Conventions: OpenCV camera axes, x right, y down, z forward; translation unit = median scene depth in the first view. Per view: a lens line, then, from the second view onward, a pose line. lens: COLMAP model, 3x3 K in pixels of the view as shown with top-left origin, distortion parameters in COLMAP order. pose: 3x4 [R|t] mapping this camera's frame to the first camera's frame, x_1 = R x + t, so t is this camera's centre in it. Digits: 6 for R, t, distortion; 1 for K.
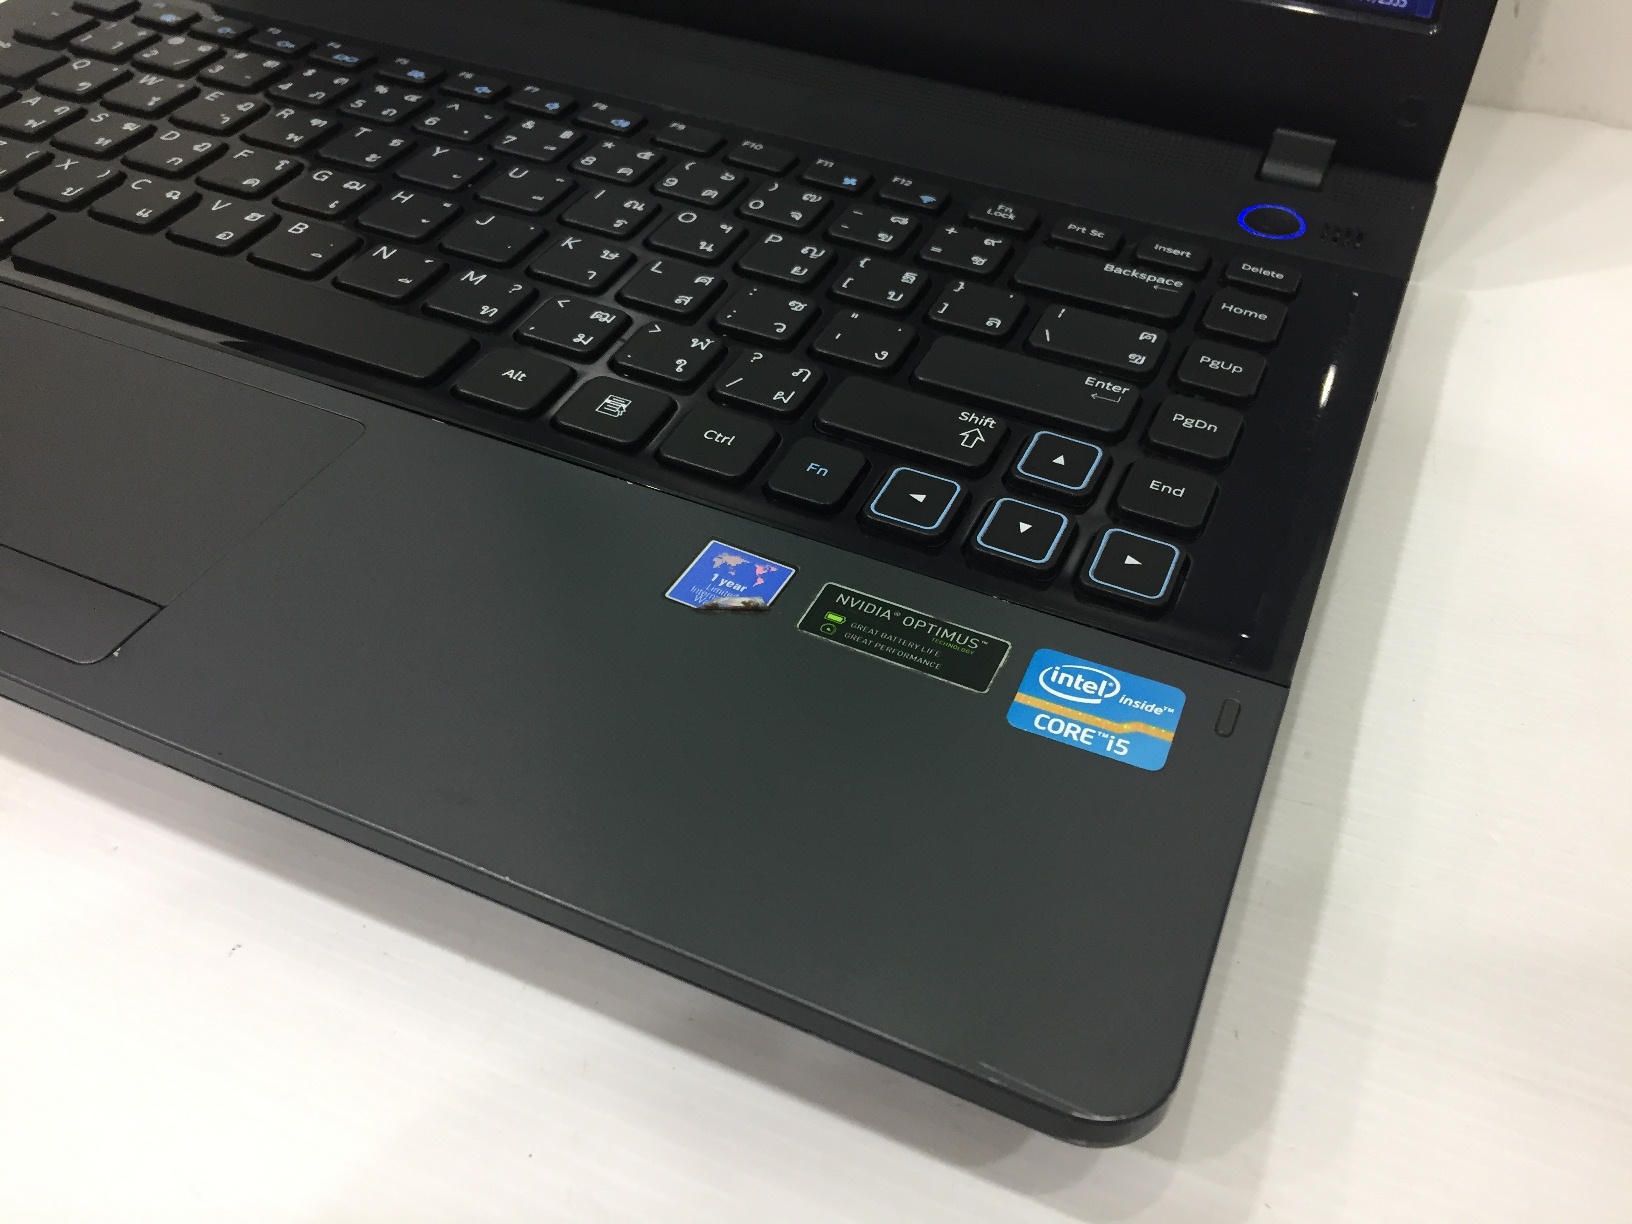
lens RADIAL K [[1448.4, 0, 812.0], [0, 1448.4, 606.5], [0, 0, 1]] dist [0.070232, -0.119146]
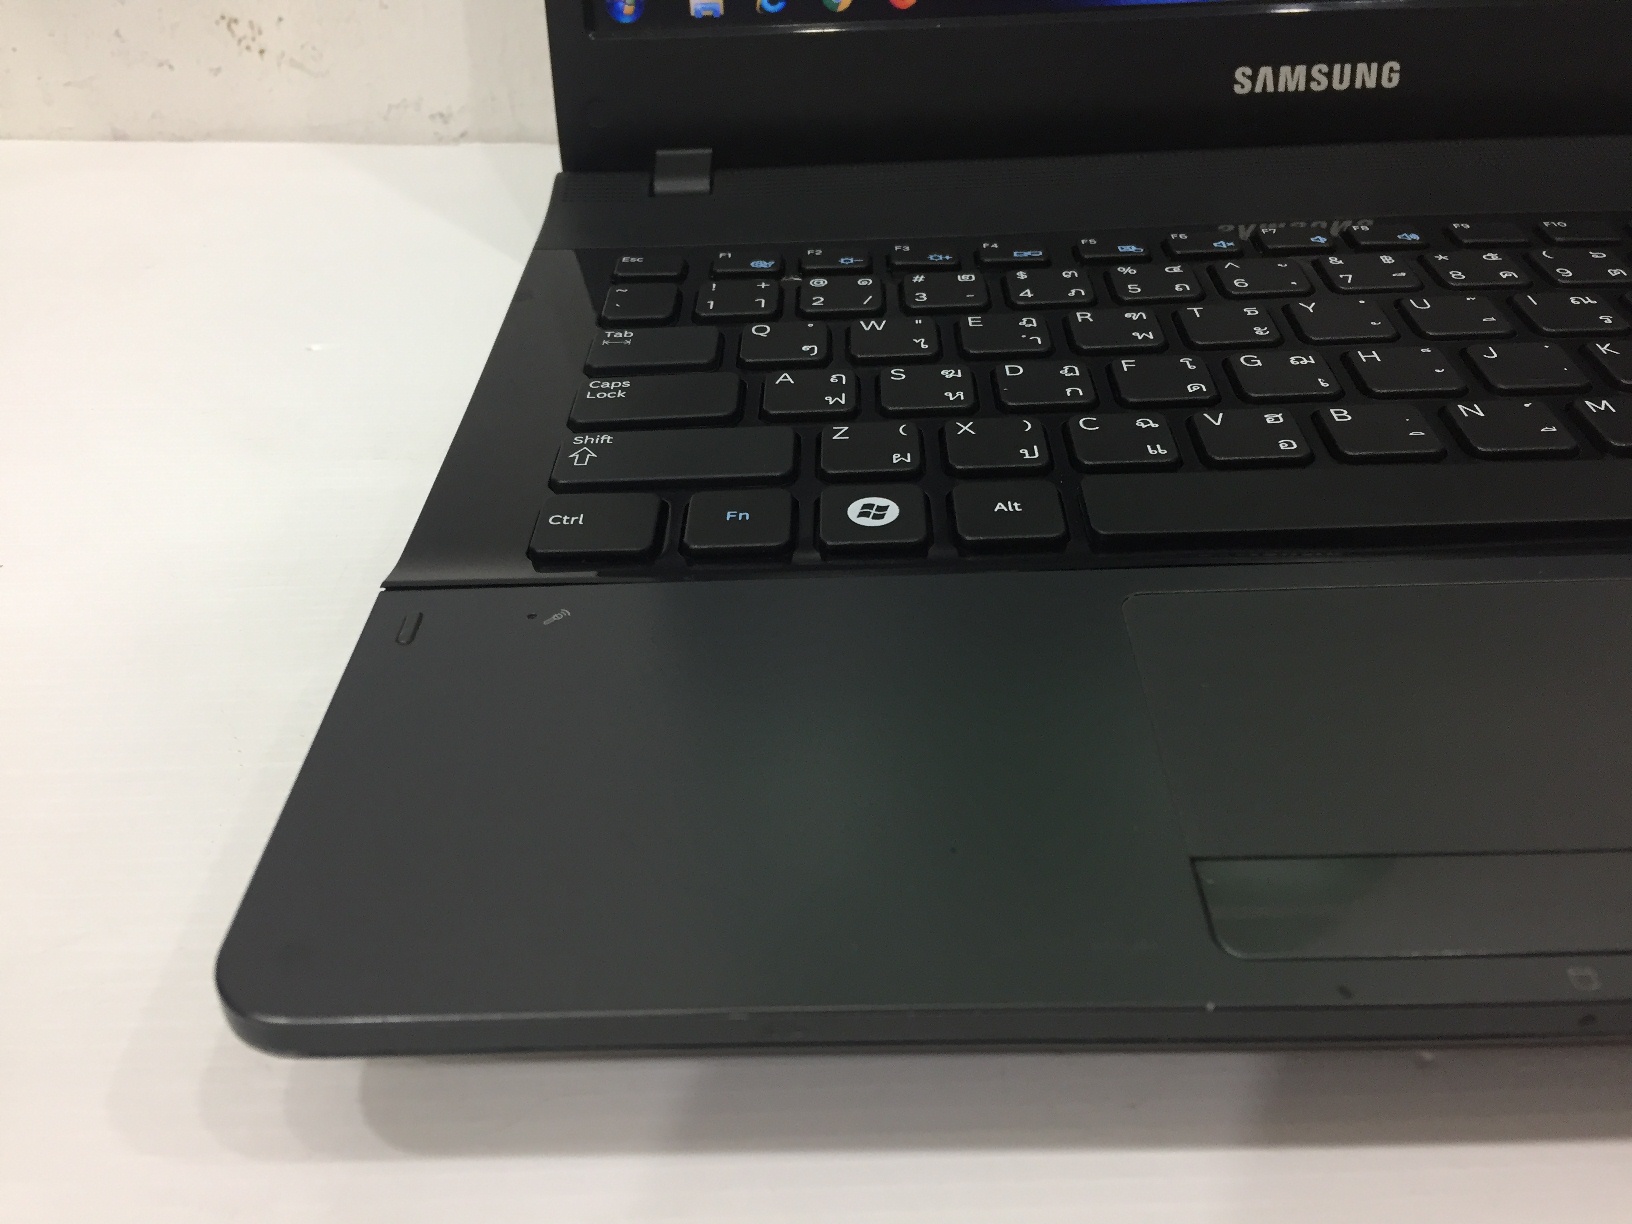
lens RADIAL K [[1448.4, 0, 812.1], [0, 1448.4, 608.9], [0, 0, 1]] dist [0.070232, -0.119146]
pose [[0.913500, -0.289442, 0.285904, -0.842665], [0.323248, 0.943089, -0.078061, -0.181340], [-0.247039, 0.163726, 0.955074, 0.306345]]
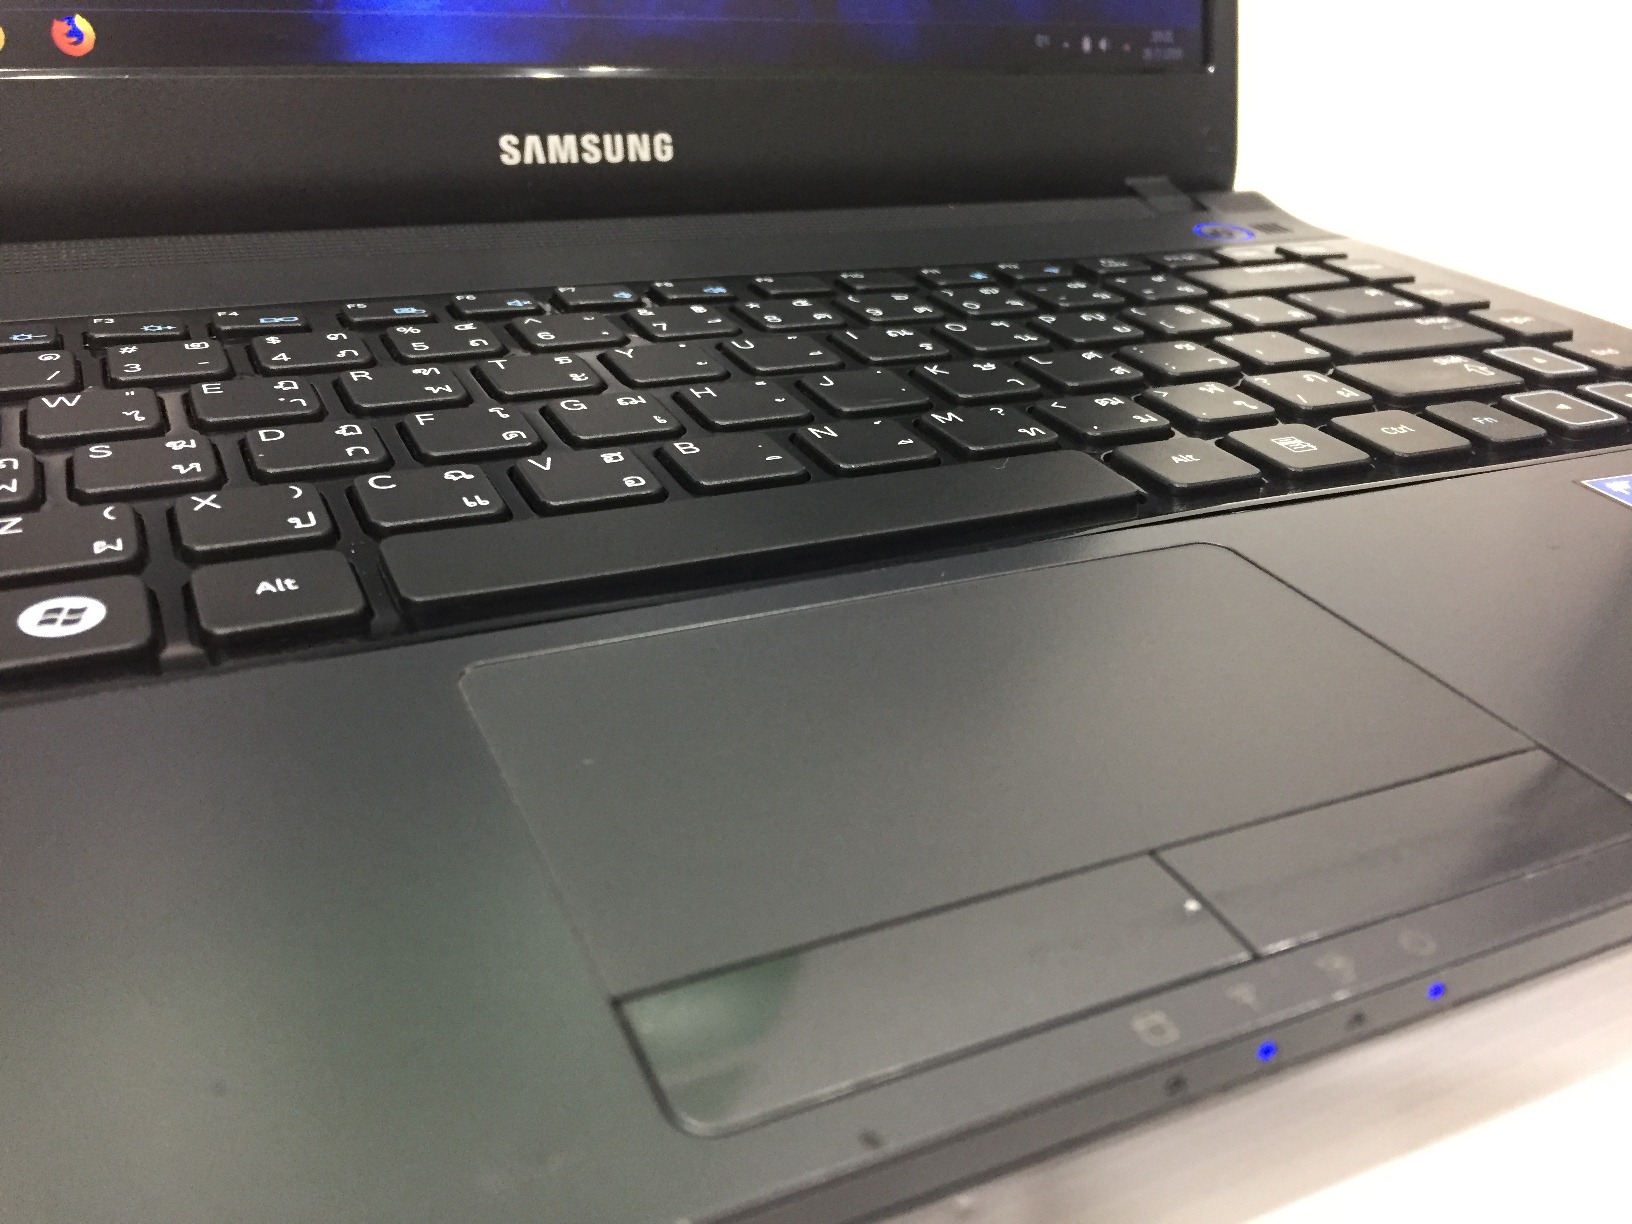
lens RADIAL K [[1448.4, 0, 823.7], [0, 1448.4, 609.7], [0, 0, 1]] dist [0.070232, -0.119146]
pose [[0.640656, -0.345717, 0.685594, -0.764703], [0.492950, 0.869778, -0.022045, -0.141283], [-0.588694, 0.352087, 0.727650, 0.478381]]
